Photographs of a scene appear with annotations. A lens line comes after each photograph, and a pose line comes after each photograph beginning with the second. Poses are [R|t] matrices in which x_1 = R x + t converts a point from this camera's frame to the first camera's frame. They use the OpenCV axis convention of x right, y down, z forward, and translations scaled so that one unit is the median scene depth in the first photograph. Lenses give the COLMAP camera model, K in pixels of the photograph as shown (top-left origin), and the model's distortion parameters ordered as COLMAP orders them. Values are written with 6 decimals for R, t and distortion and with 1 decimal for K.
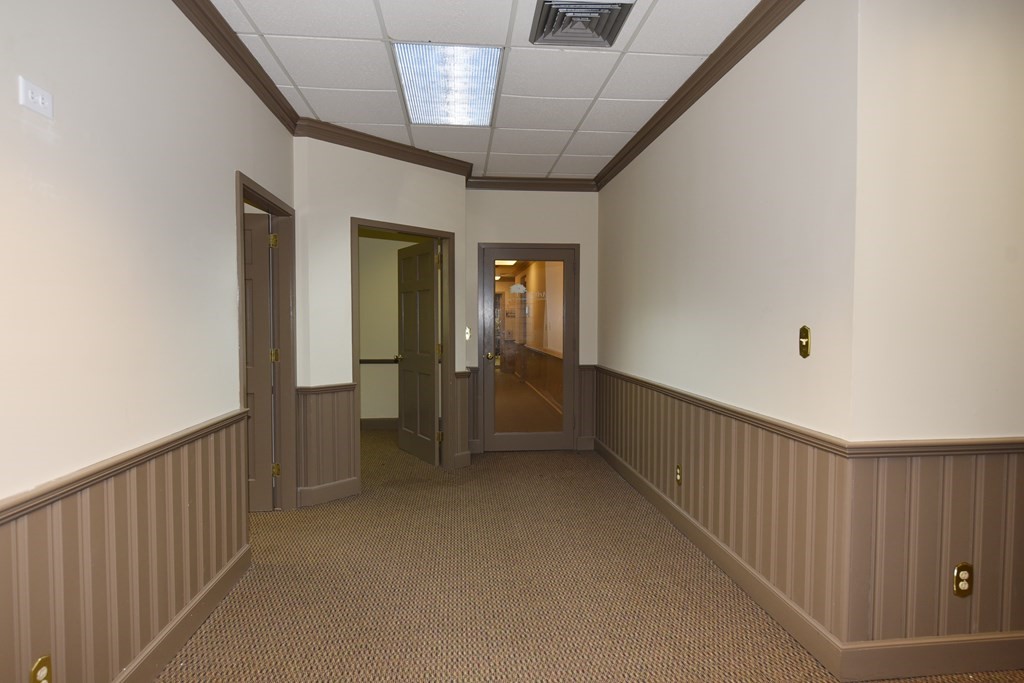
lens RADIAL K [[581.7, 0, 512.0], [0, 581.7, 341.5], [0, 0, 1]] dist [0.000702, -0.001180]
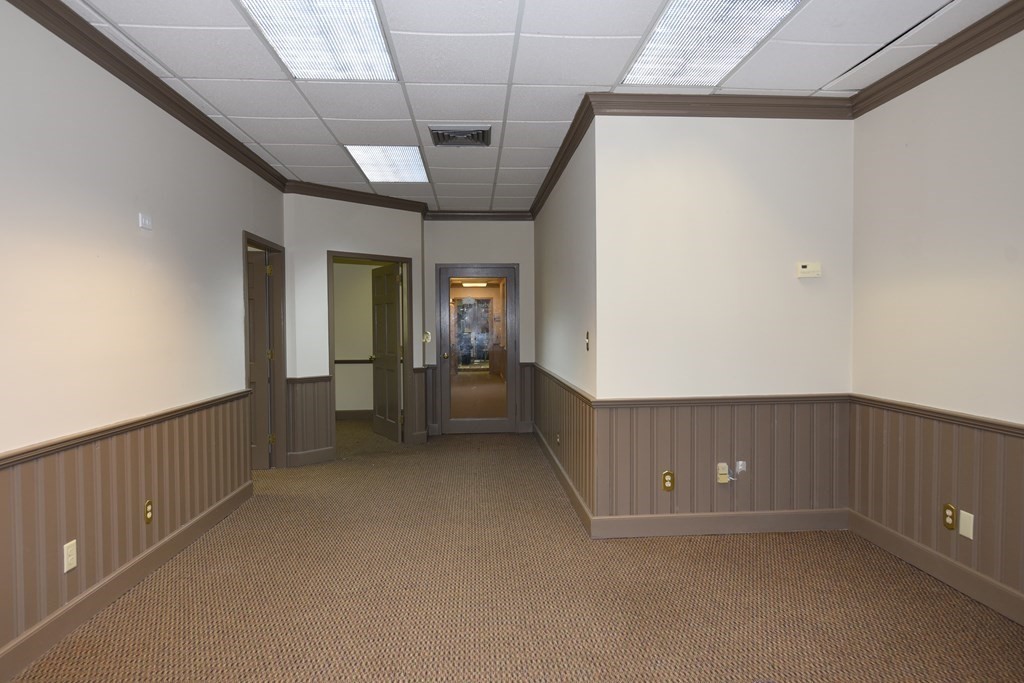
lens RADIAL K [[620.0, 0, 512.0], [0, 620.0, 341.5], [0, 0, 1]] dist [-0.000359, 0.000622]
pose [[0.999561, -0.006539, -0.028890, 0.182094], [0.006335, 0.999954, -0.007164, 0.006824], [0.028935, 0.006978, 0.999557, -0.396100]]
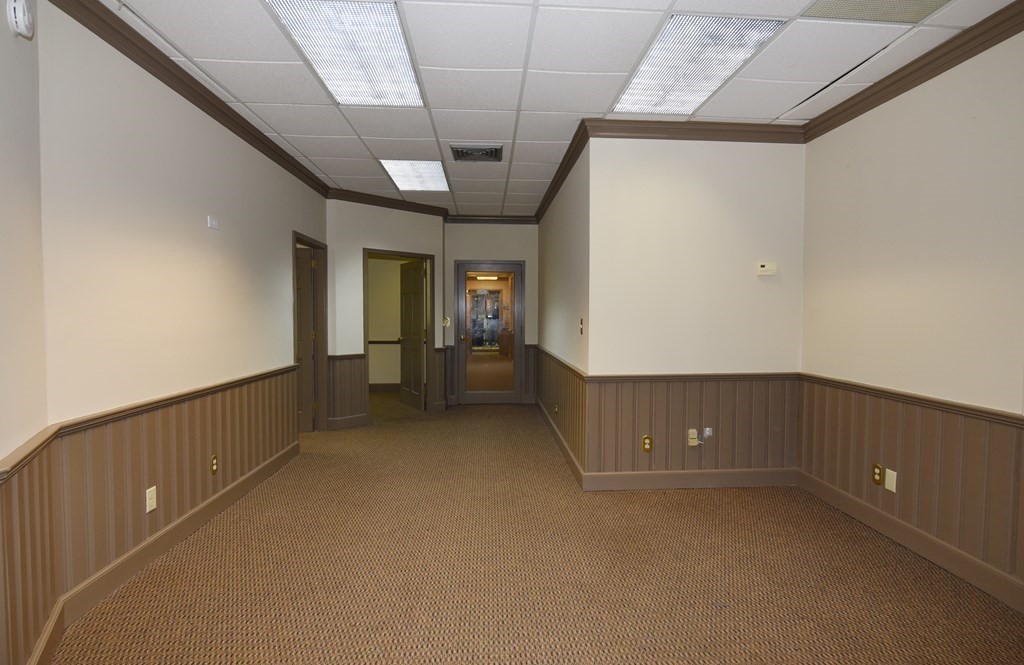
lens RADIAL K [[531.0, 0, 520.5], [0, 531.0, 330.8], [0, 0, 1]] dist [-0.001451, -0.000142]
pose [[0.999666, 0.003885, -0.025548, 0.183614], [-0.003883, 0.999992, 0.000115, 0.008234], [0.025548, -0.000016, 0.999674, -0.417475]]
